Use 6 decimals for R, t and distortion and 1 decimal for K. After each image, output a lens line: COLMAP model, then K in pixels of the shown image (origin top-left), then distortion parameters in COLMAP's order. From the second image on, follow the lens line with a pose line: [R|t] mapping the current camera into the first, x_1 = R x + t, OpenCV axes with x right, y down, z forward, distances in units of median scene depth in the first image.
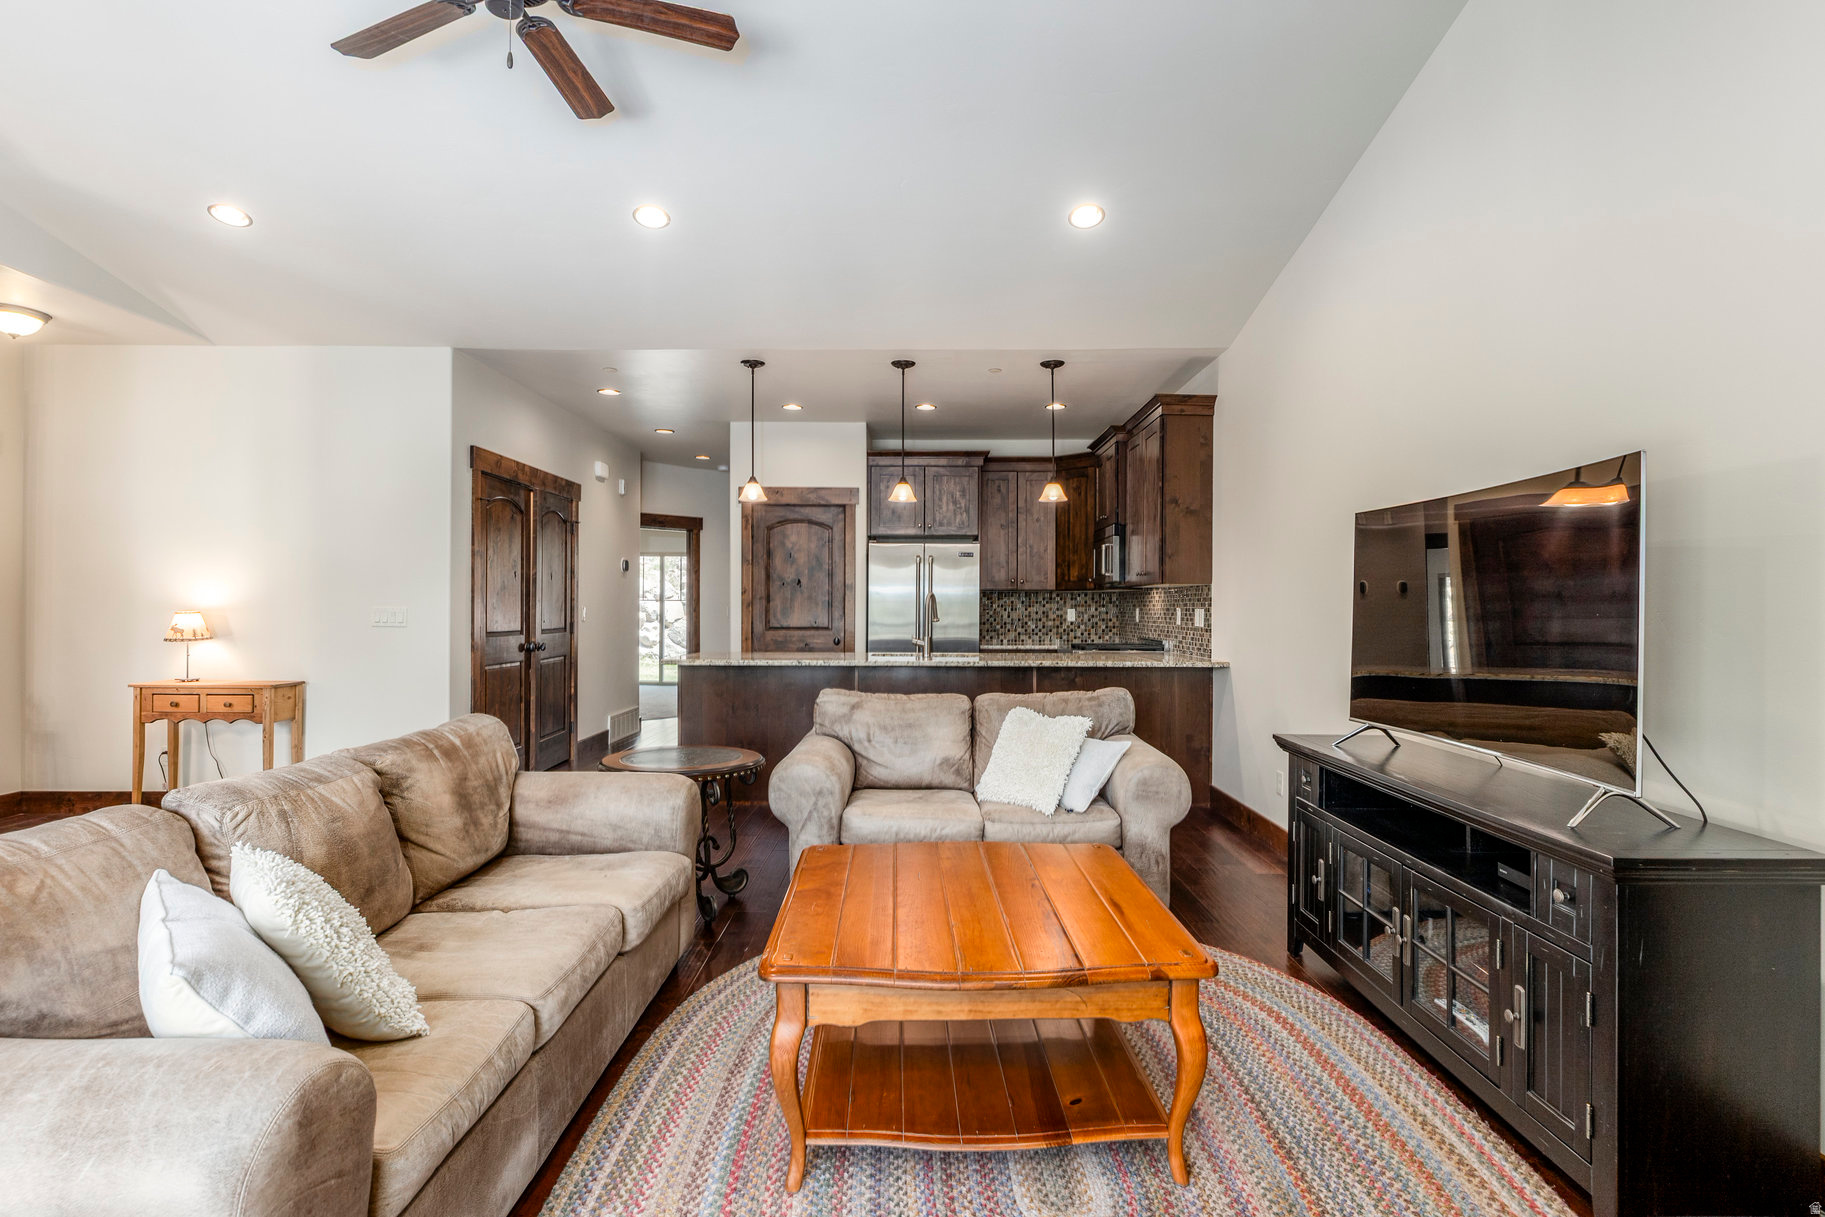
lens RADIAL K [[898.4, 0, 917.5], [0, 898.4, 599.7], [0, 0, 1]] dist [0.001058, 0.000939]
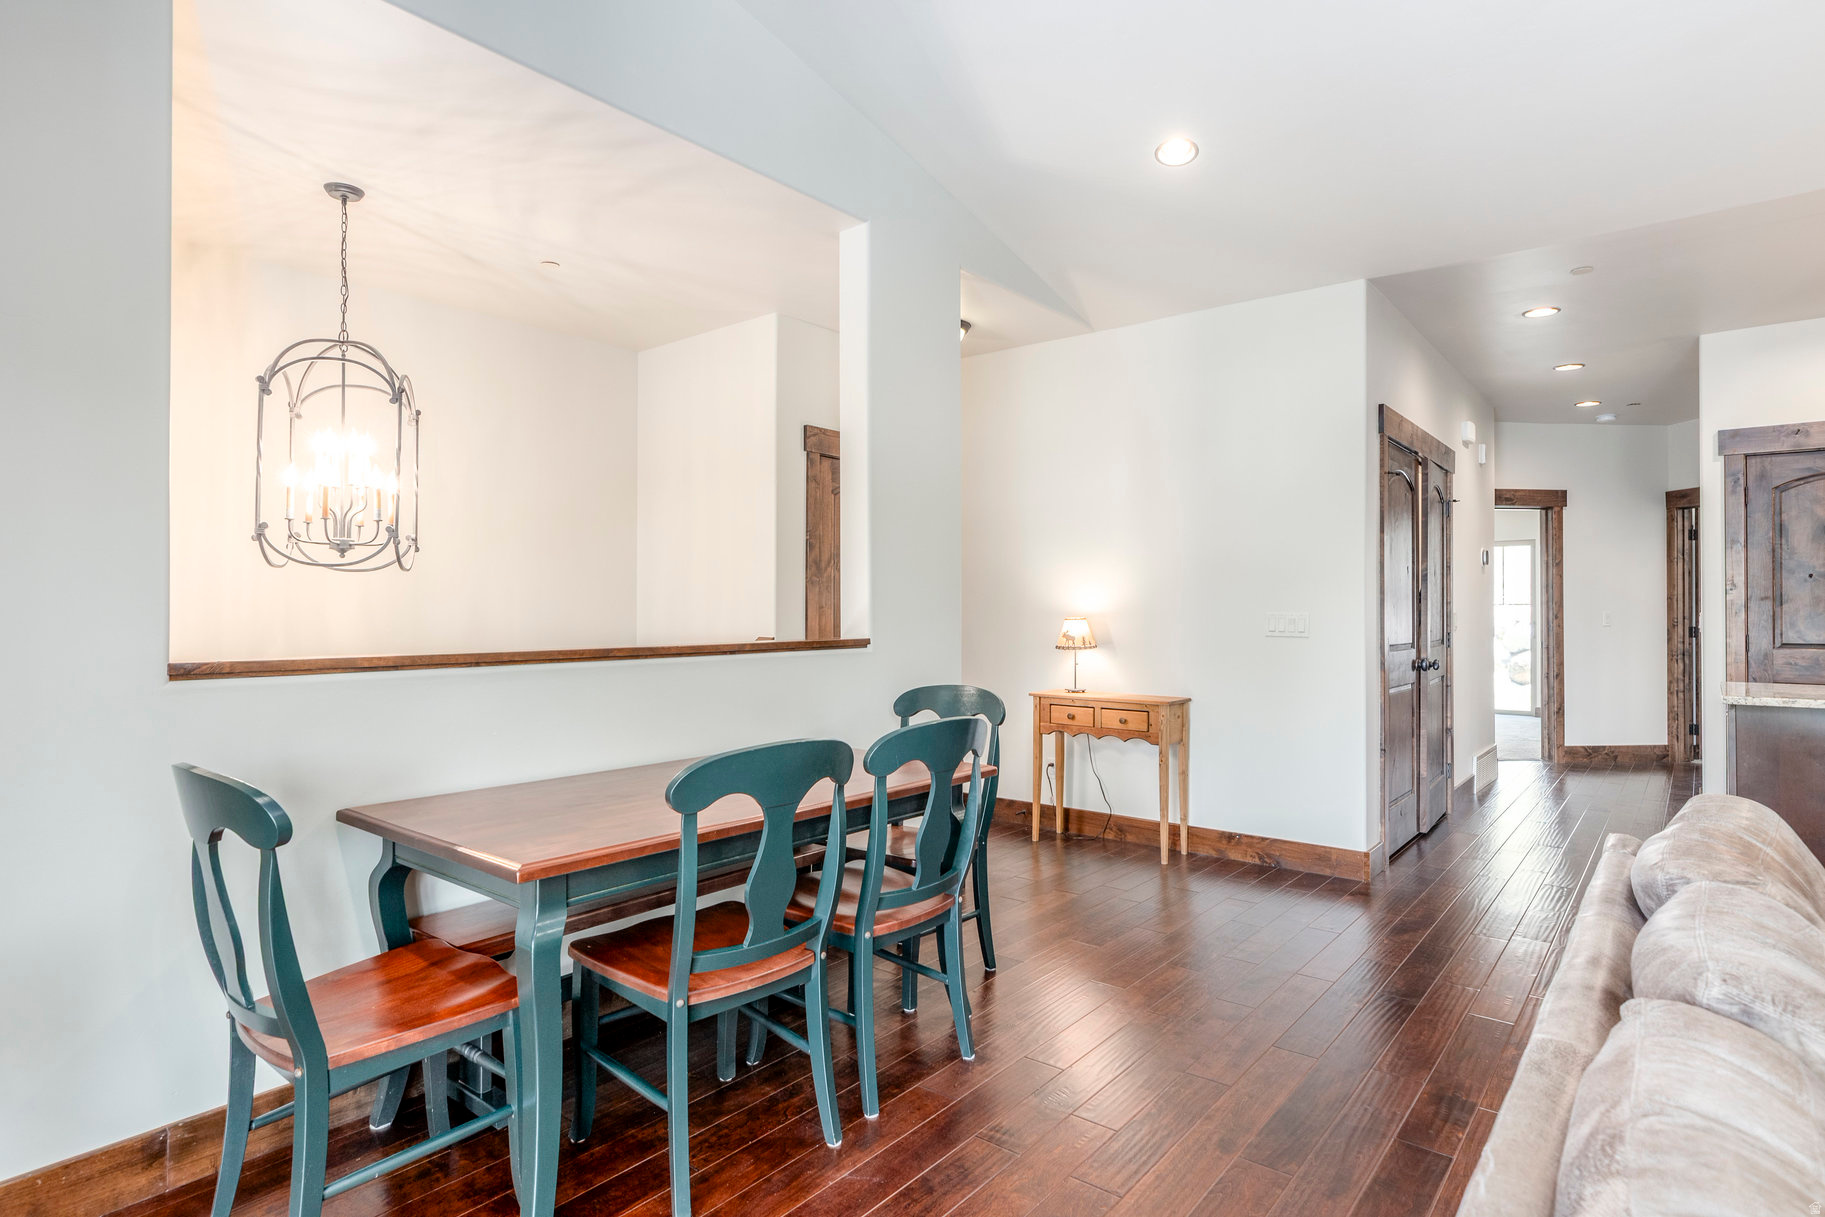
lens RADIAL K [[992.8, 0, 912.5], [0, 992.8, 608.5], [0, 0, 1]] dist [-0.000633, -0.000112]
pose [[0.770443, -0.005591, -0.637485, -0.276006], [0.006586, 0.999978, -0.000811, 0.003029], [0.637475, -0.003574, 0.770463, 0.090737]]
